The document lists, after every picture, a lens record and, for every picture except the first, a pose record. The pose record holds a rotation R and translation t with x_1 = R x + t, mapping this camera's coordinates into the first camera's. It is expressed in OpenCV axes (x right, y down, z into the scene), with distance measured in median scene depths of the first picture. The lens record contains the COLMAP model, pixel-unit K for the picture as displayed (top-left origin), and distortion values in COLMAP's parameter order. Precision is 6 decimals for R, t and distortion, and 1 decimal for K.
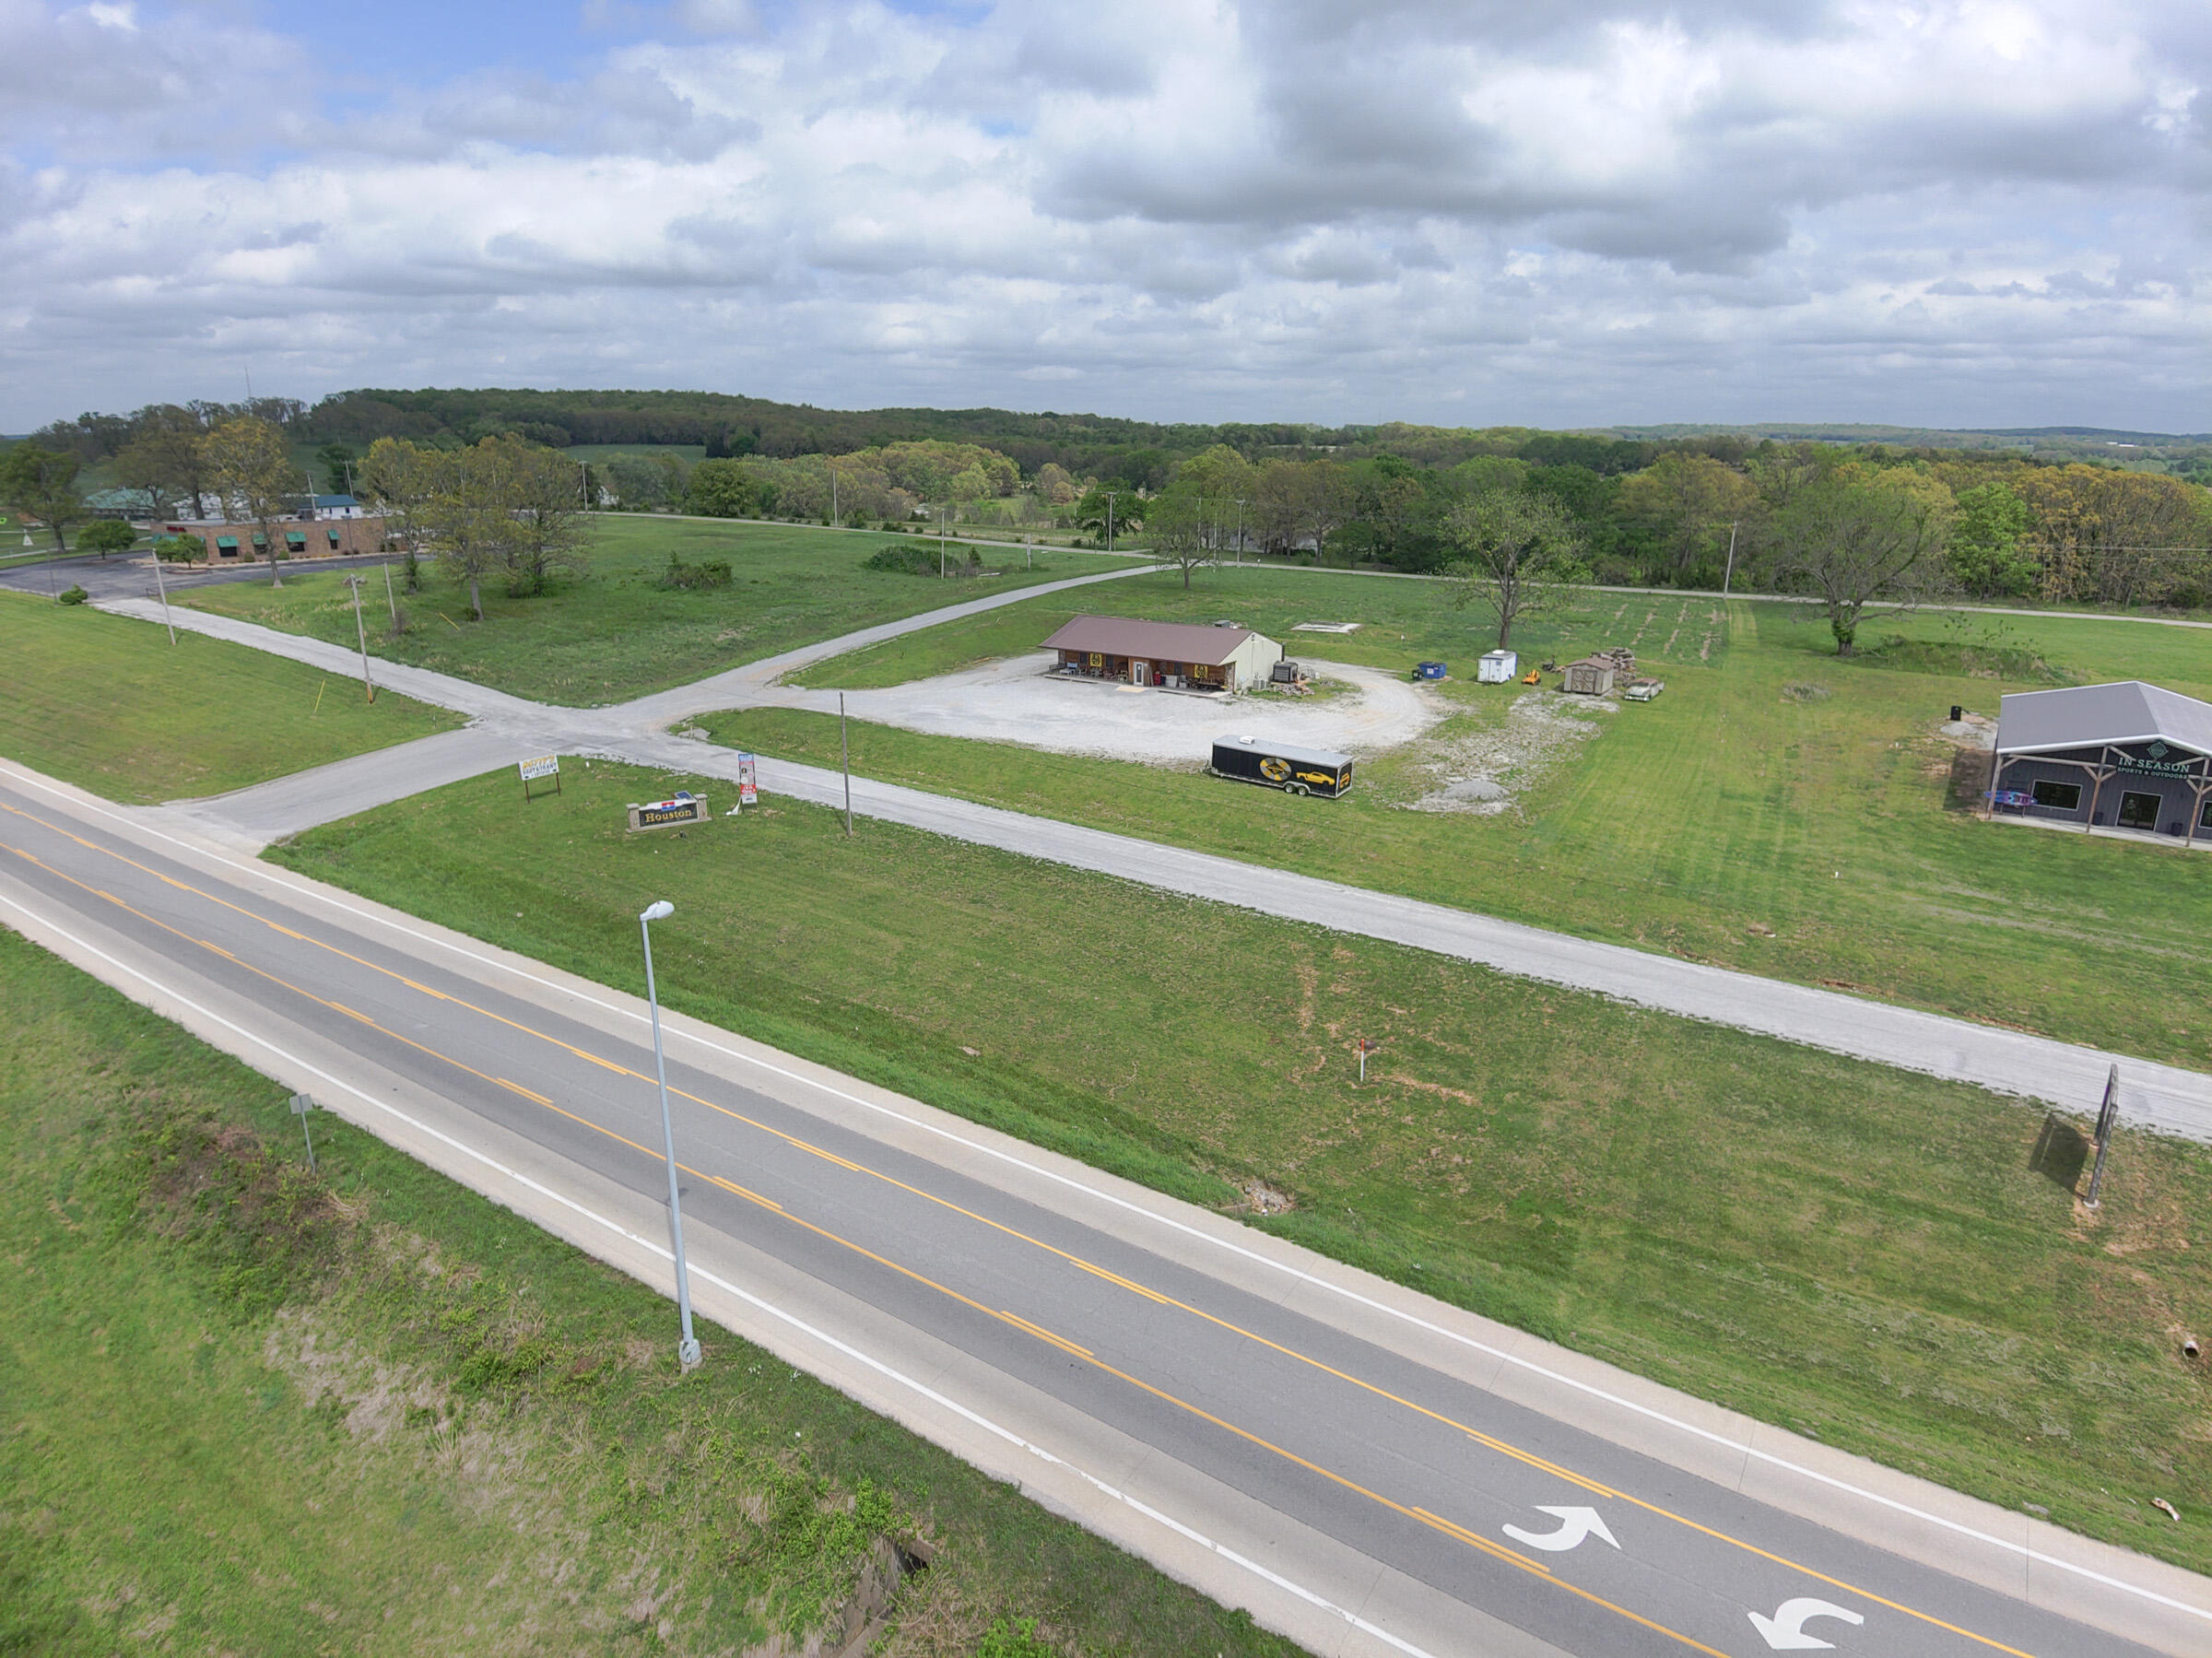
lens RADIAL K [[1319.3, 0, 1106.0], [0, 1319.3, 829.0], [0, 0, 1]] dist [0.089593, -0.125982]
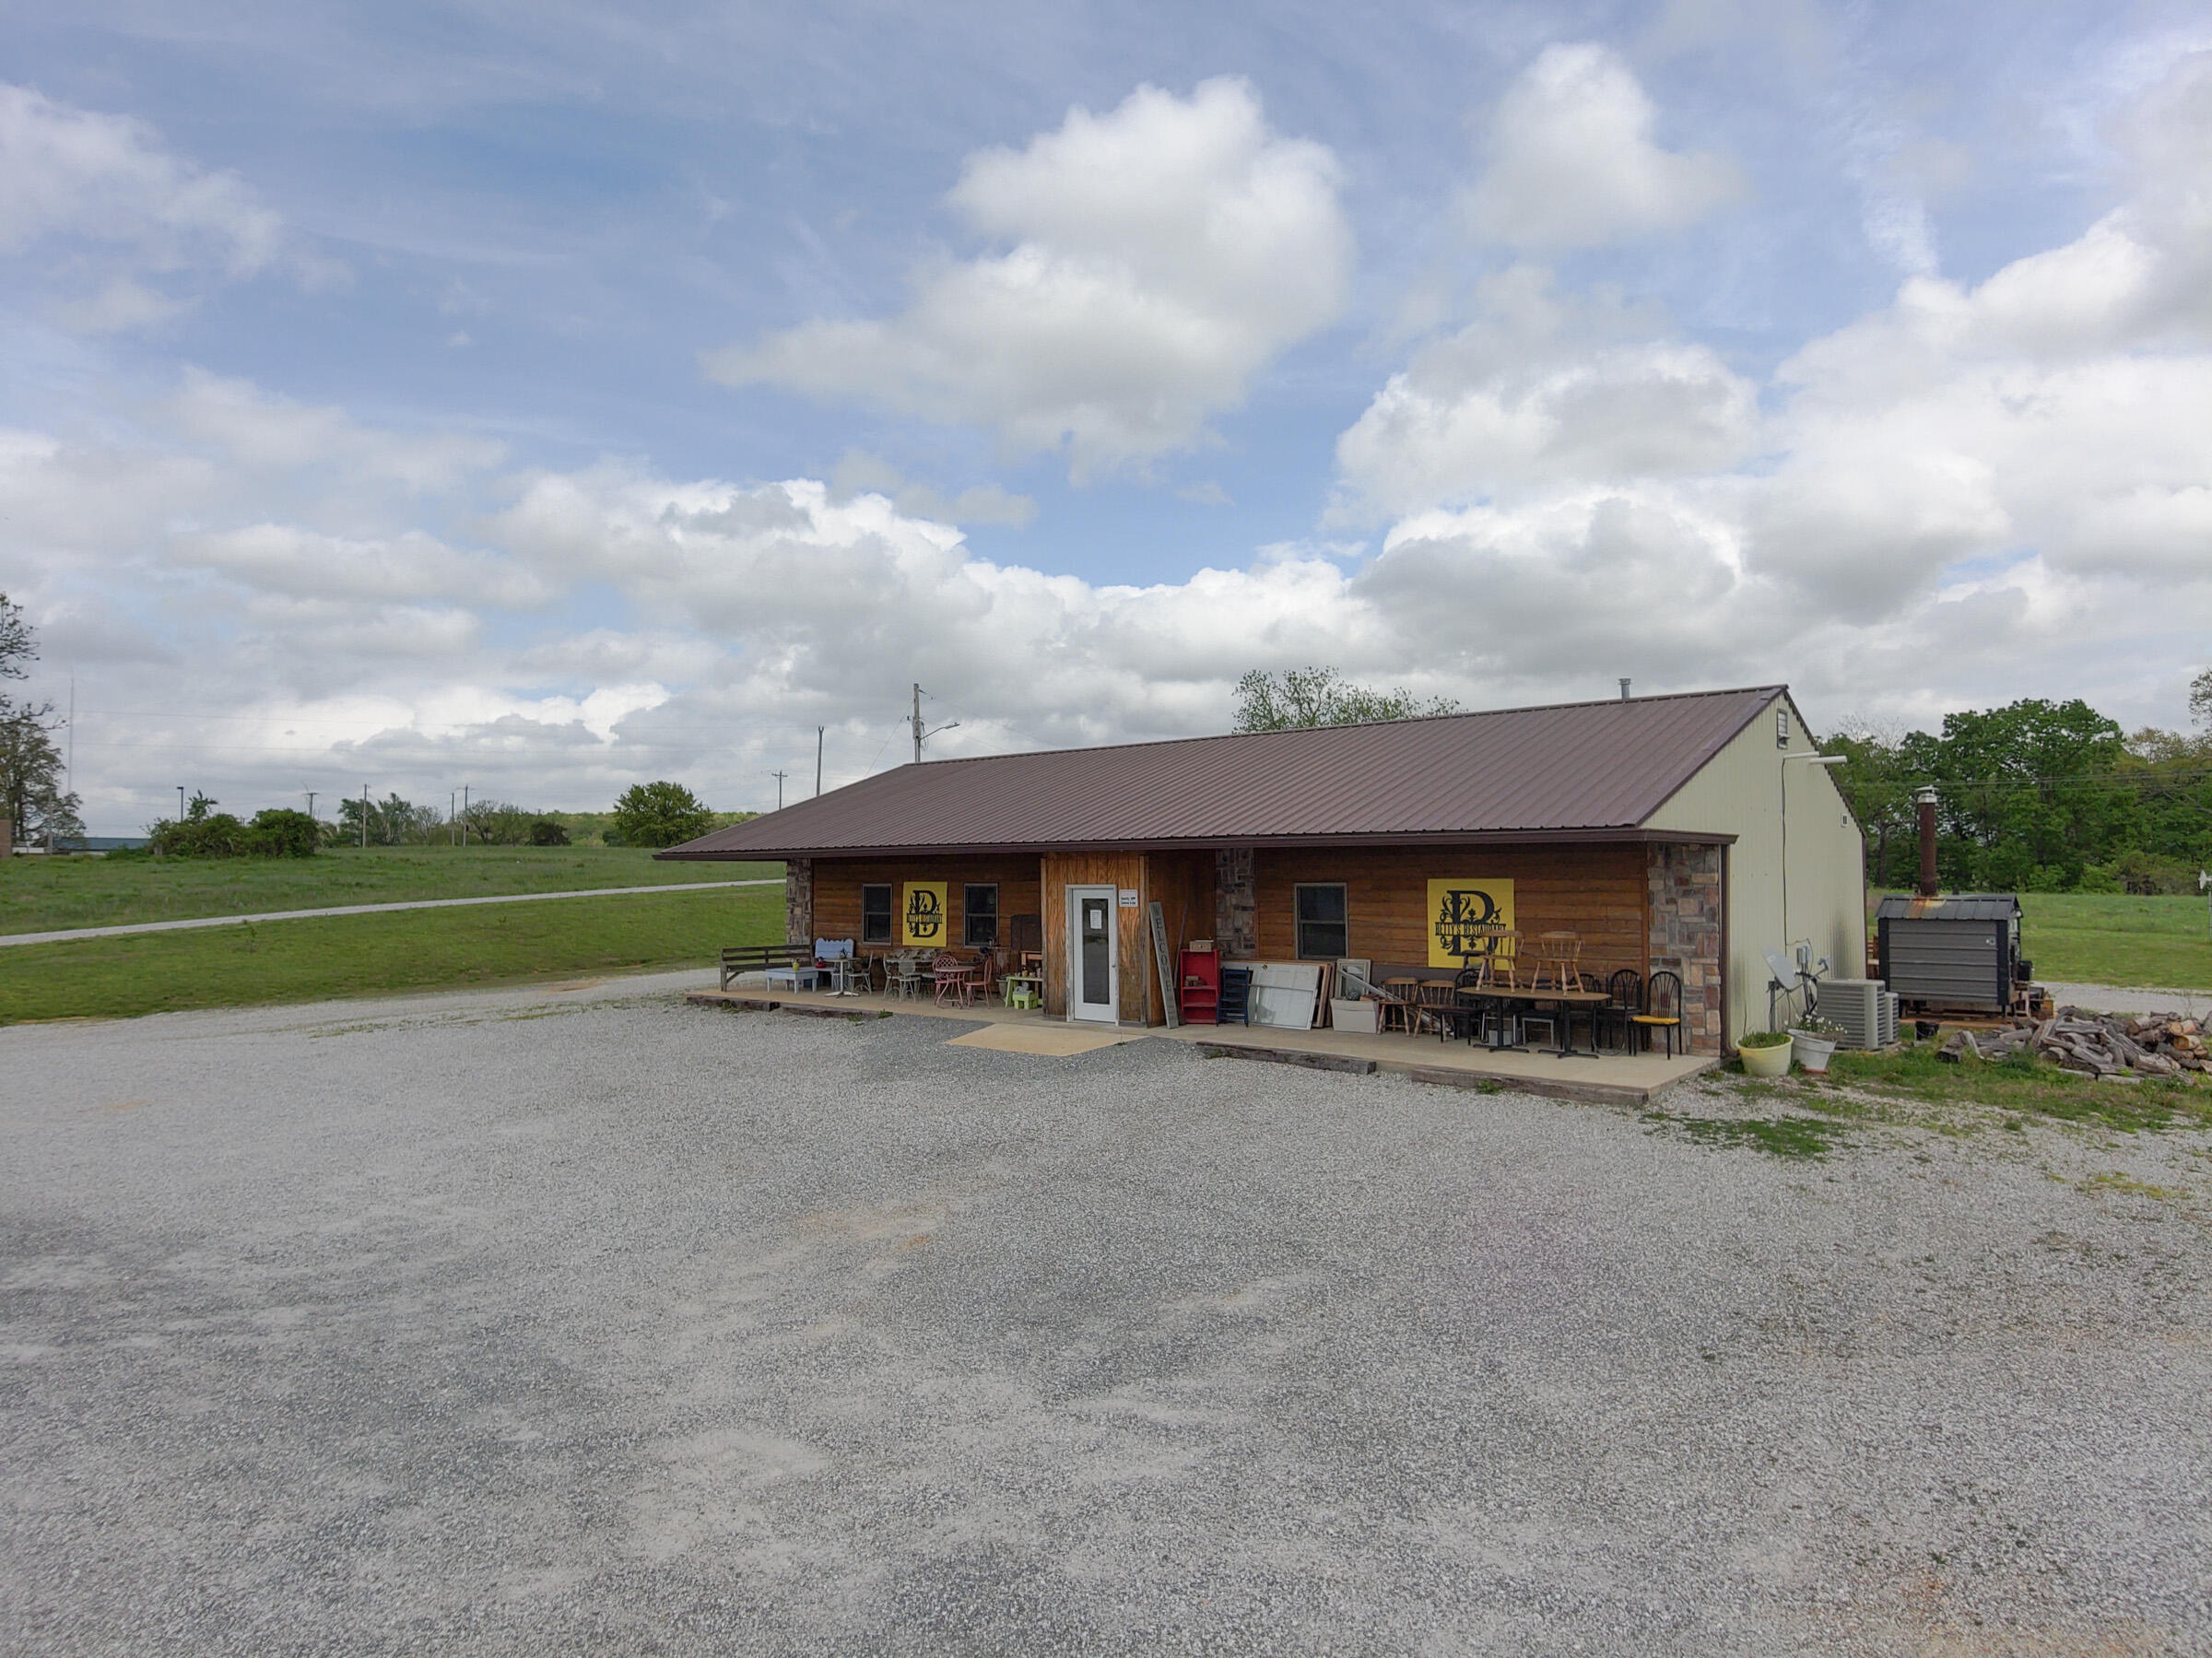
lens RADIAL K [[1298.9, 0, 1104.1], [0, 1298.9, 853.4], [0, 0, 1]] dist [0.082845, -0.109227]
pose [[0.994667, -0.014025, -0.102180, 0.069318], [-0.018467, 0.950484, -0.310226, -0.121278], [0.101471, 0.310458, 0.945156, 1.305995]]
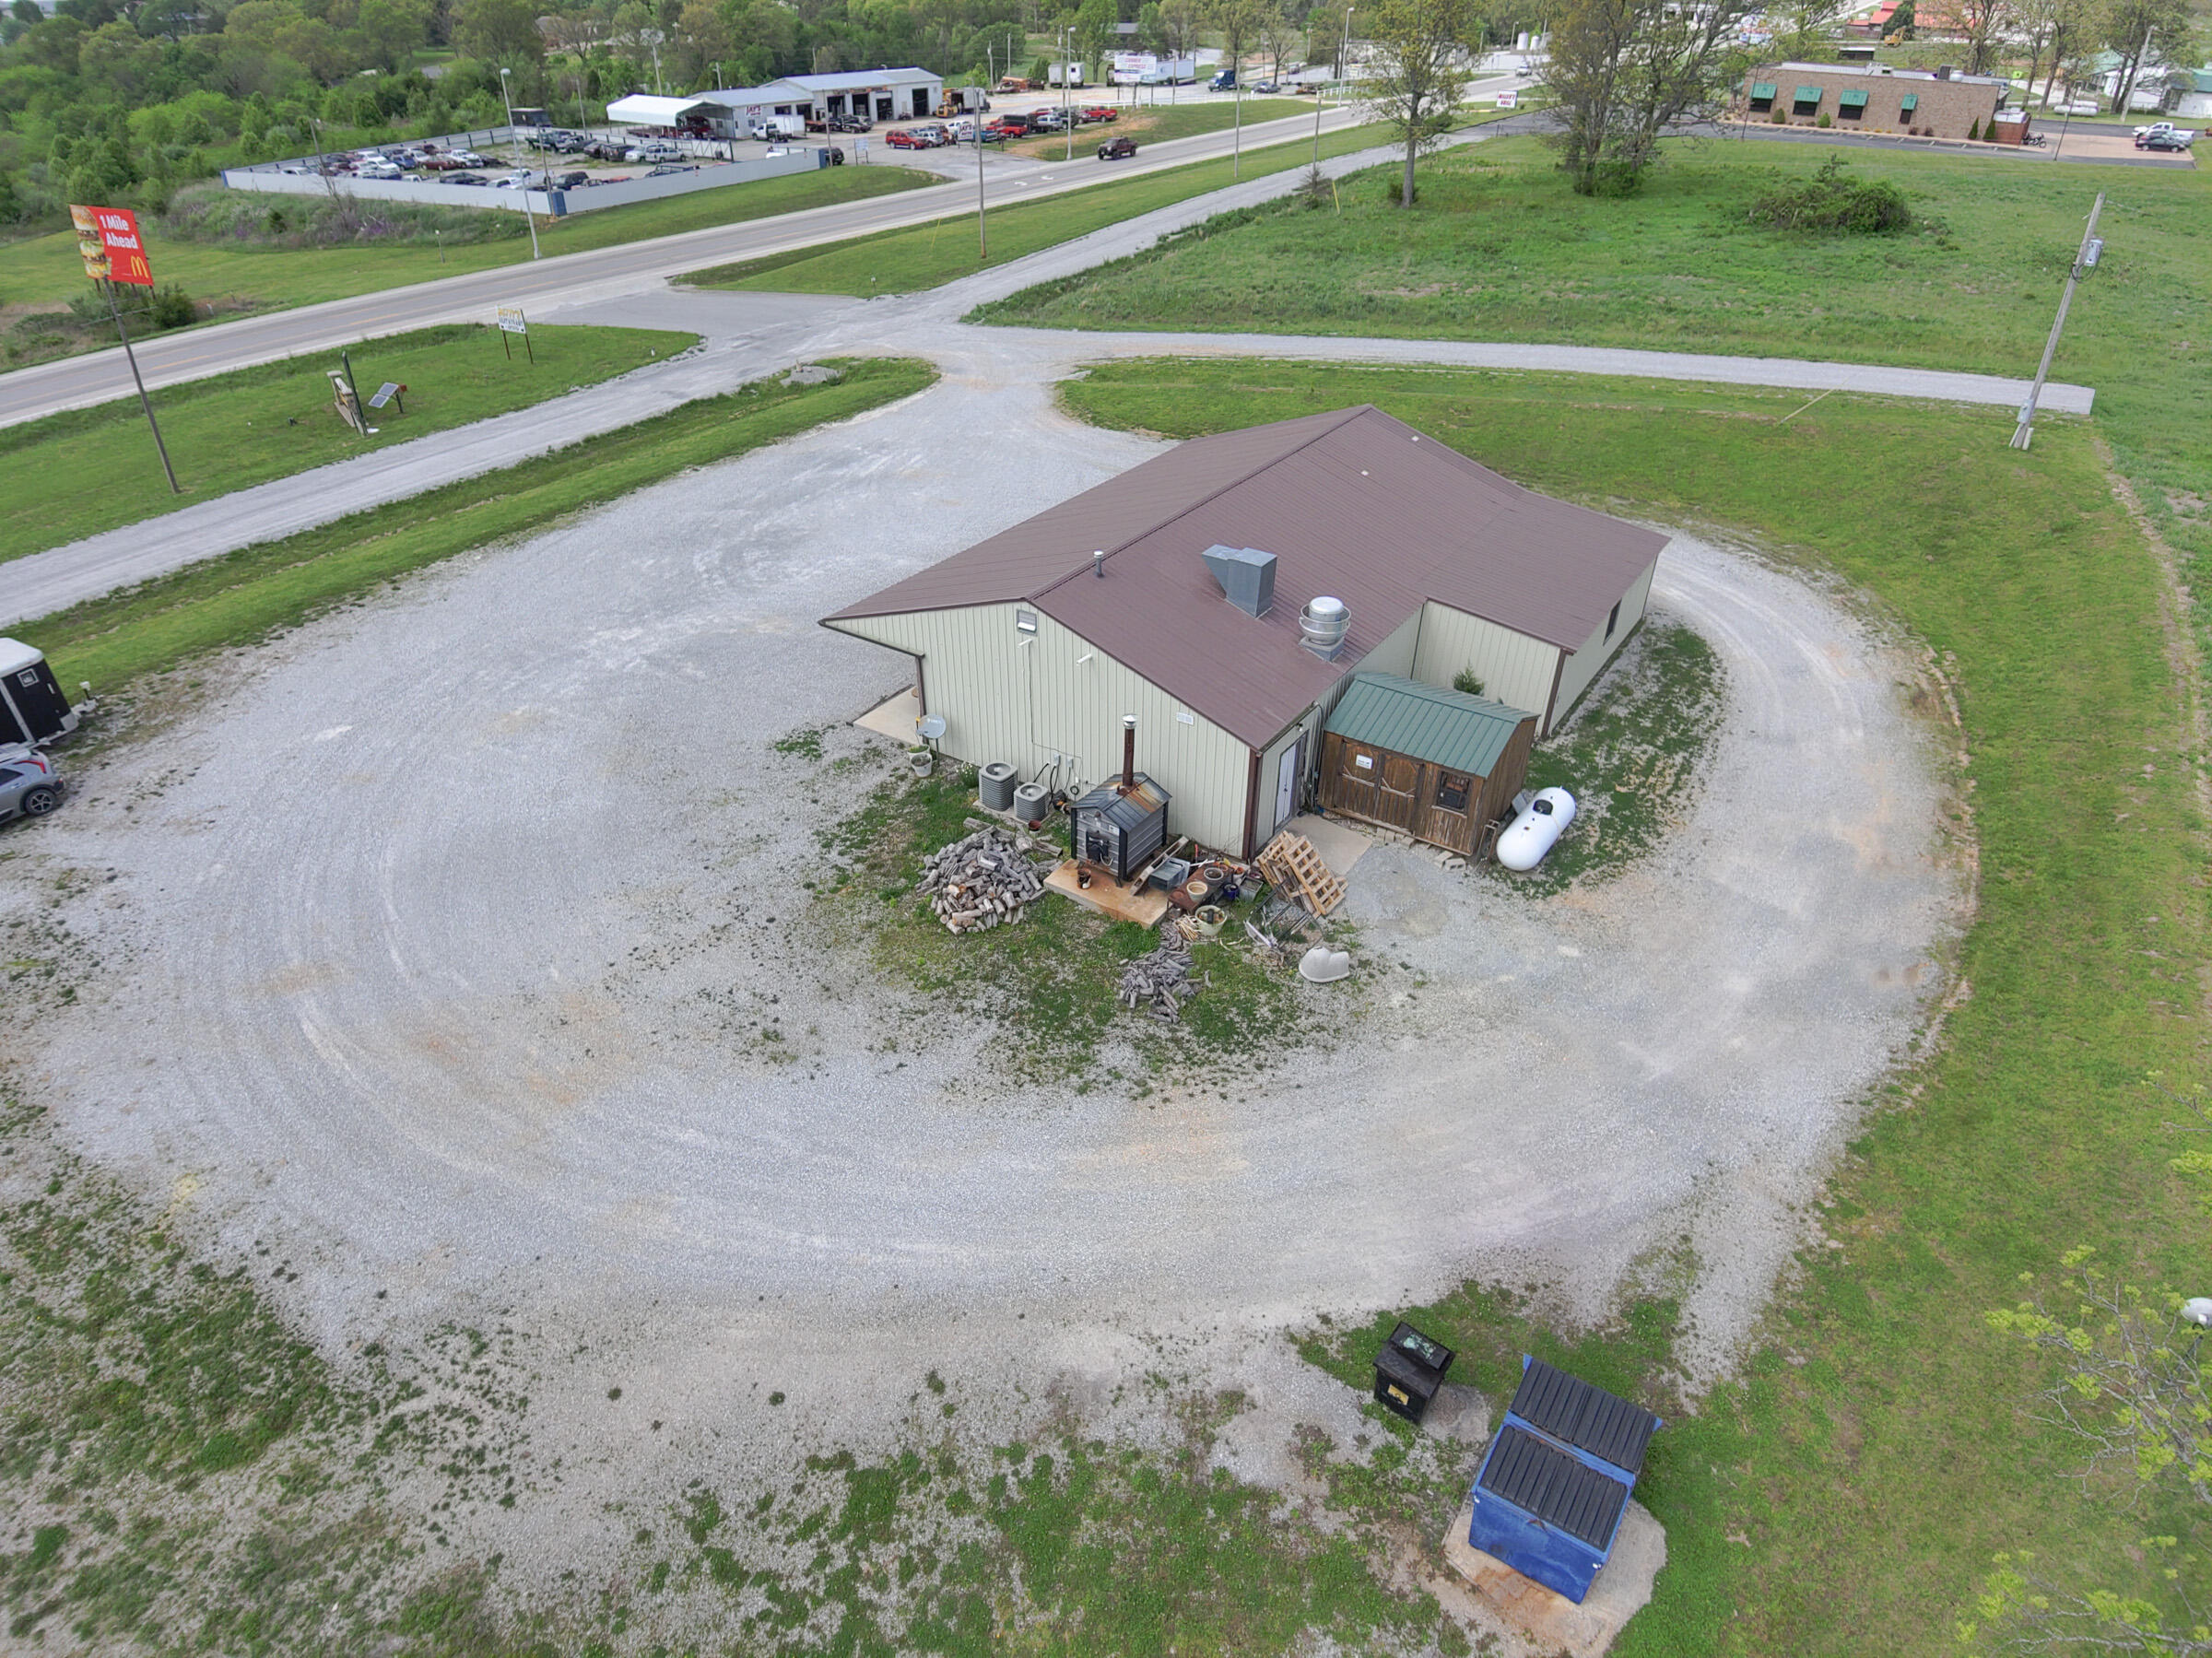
lens RADIAL K [[1302.2, 0, 1106.0], [0, 1302.2, 829.0], [0, 0, 1]] dist [0.096491, -0.127948]
pose [[0.009658, 0.539153, -0.842152, 0.540075], [-0.303615, 0.804013, 0.511254, -0.383530], [0.952746, 0.250752, 0.171460, 1.521741]]
